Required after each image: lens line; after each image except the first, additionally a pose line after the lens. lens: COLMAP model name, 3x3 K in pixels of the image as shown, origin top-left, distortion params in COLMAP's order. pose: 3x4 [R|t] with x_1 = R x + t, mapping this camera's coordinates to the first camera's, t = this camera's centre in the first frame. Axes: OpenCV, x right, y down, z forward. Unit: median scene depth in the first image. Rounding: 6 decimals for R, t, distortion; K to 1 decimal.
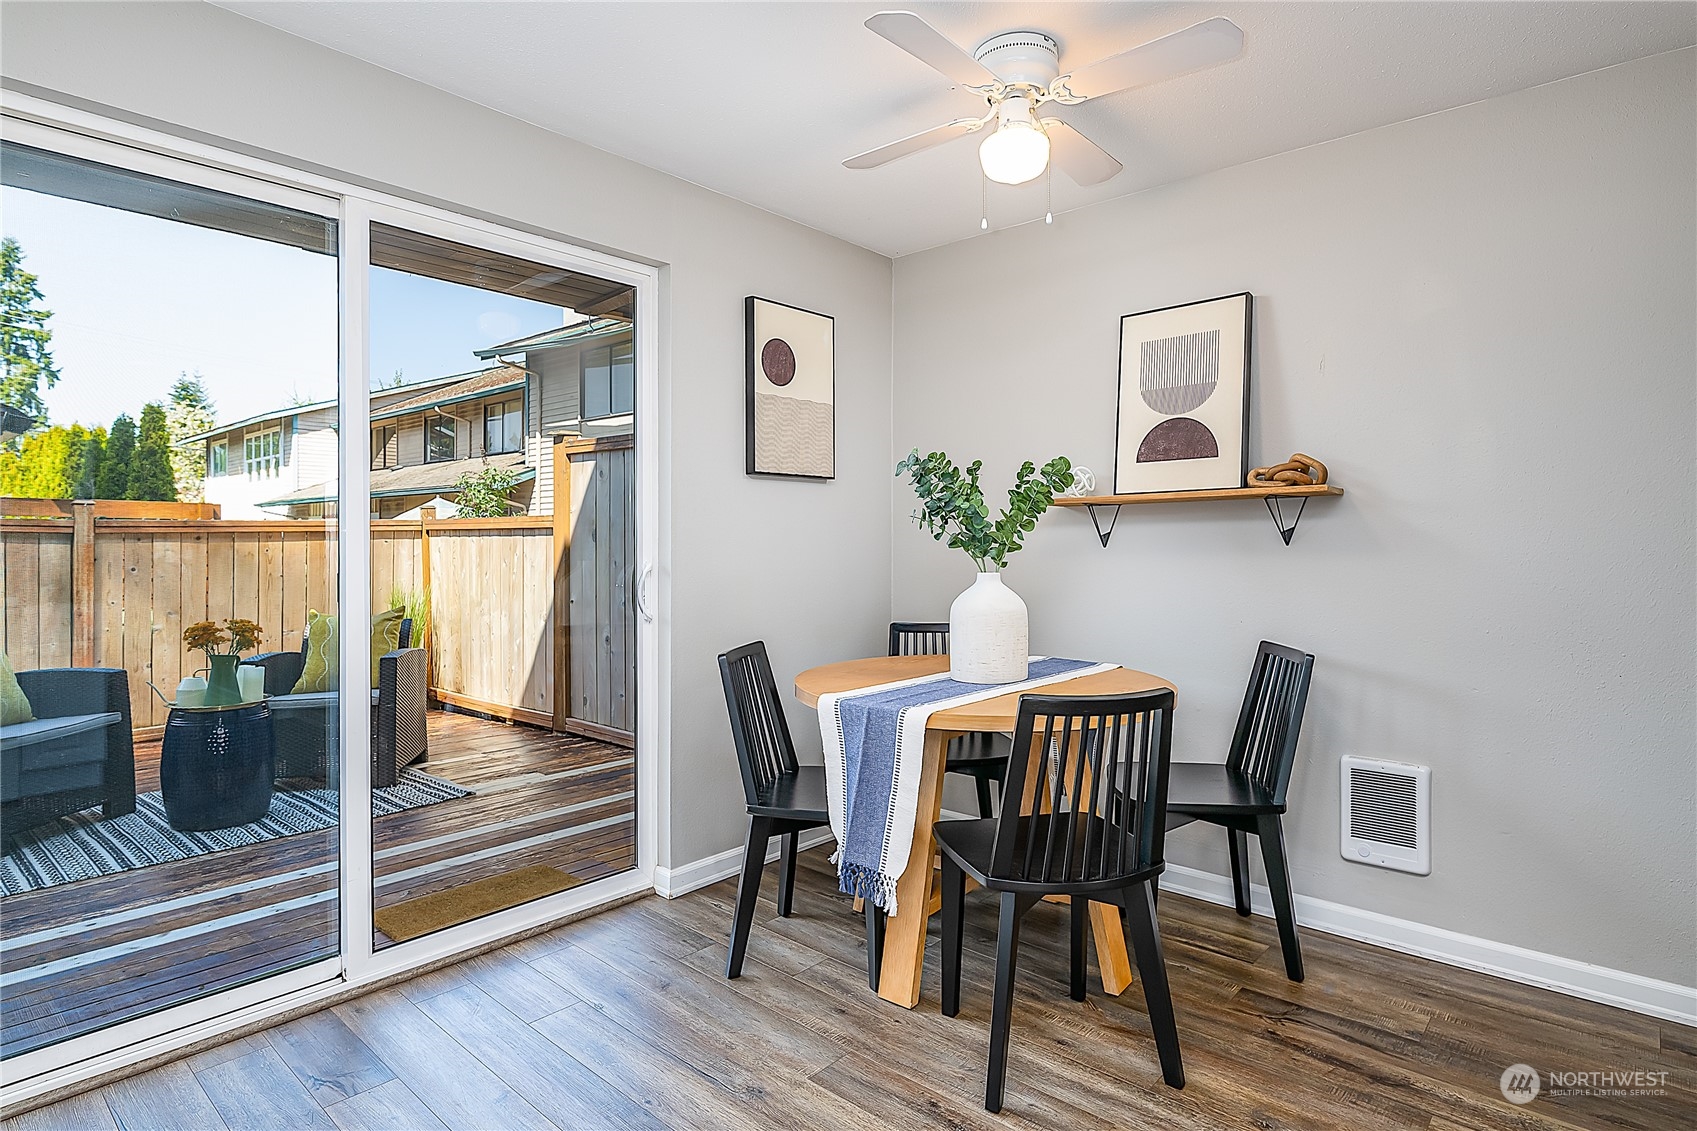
lens RADIAL K [[917.1, 0, 845.9], [0, 917.1, 561.0], [0, 0, 1]] dist [0.008520, -0.005352]
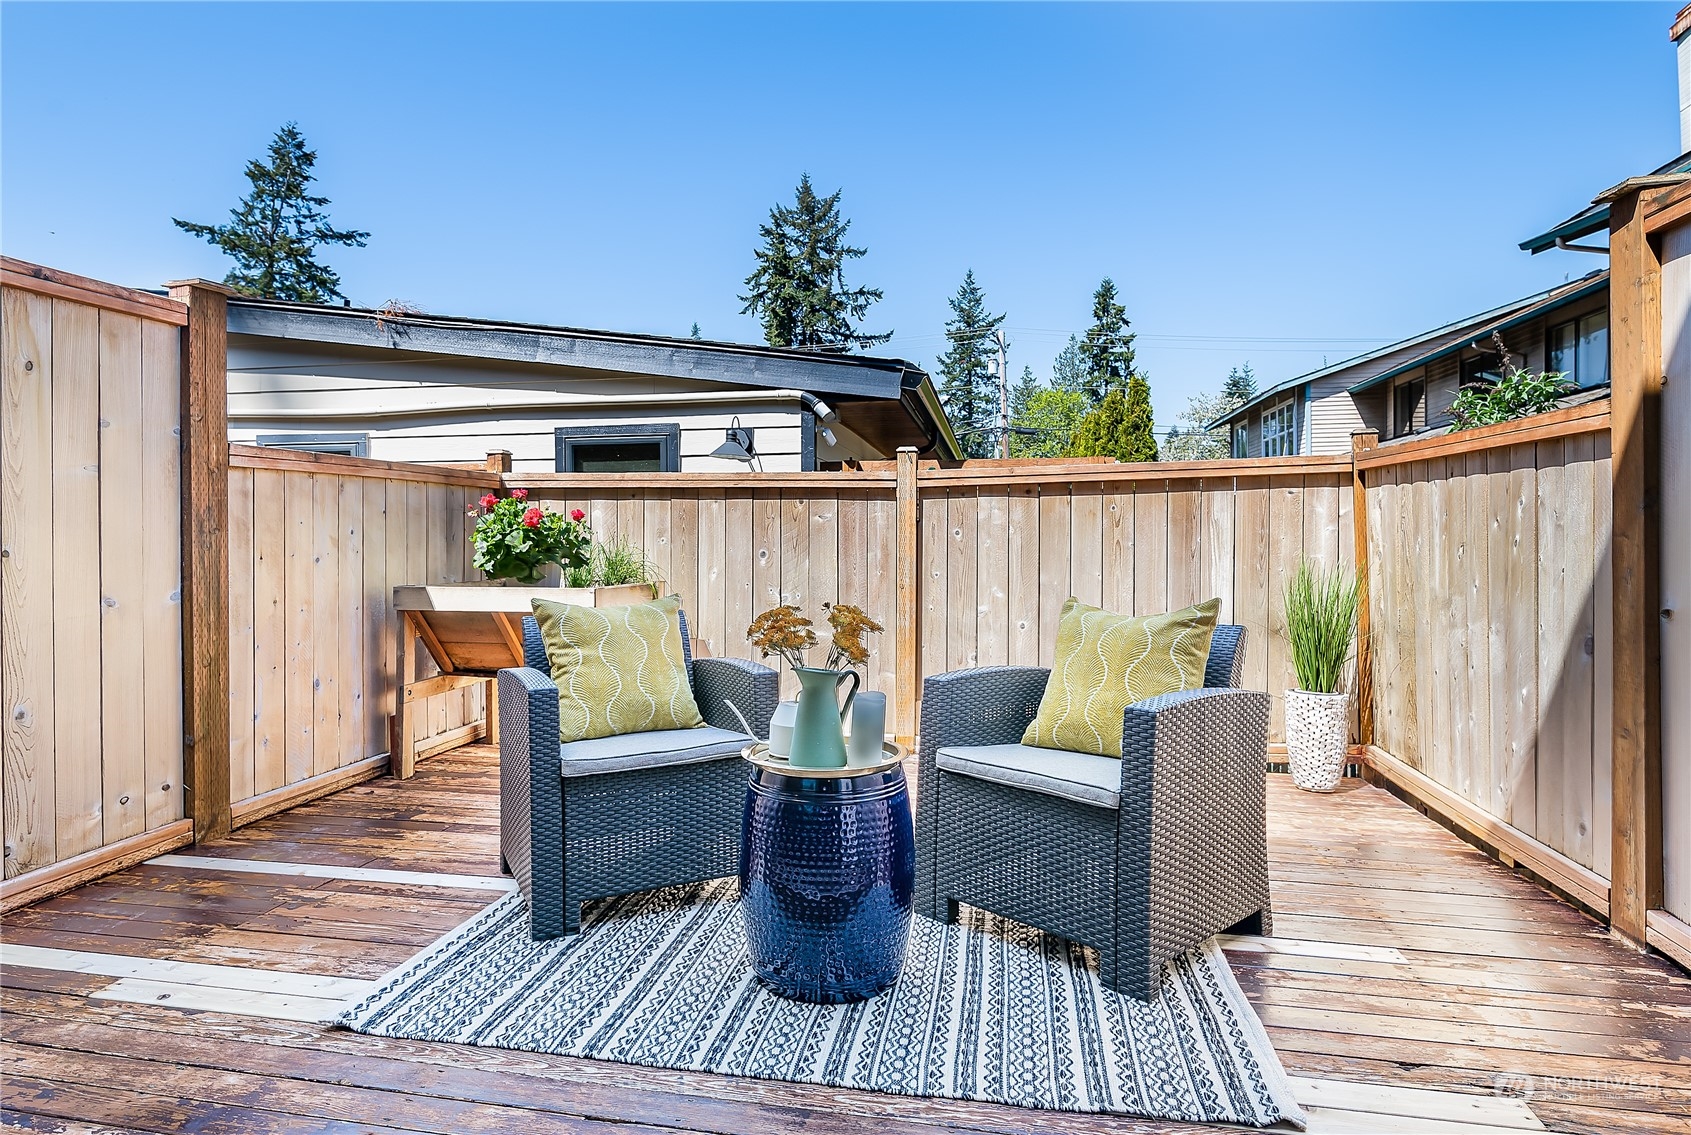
lens RADIAL K [[913.9, 0, 855.4], [0, 913.9, 528.5], [0, 0, 1]] dist [0.008520, -0.005352]
pose [[0.504616, -0.008316, -0.863304, -0.115641], [-0.011684, 0.999796, -0.016460, 0.015821], [0.863265, 0.018393, 0.504416, 0.428927]]
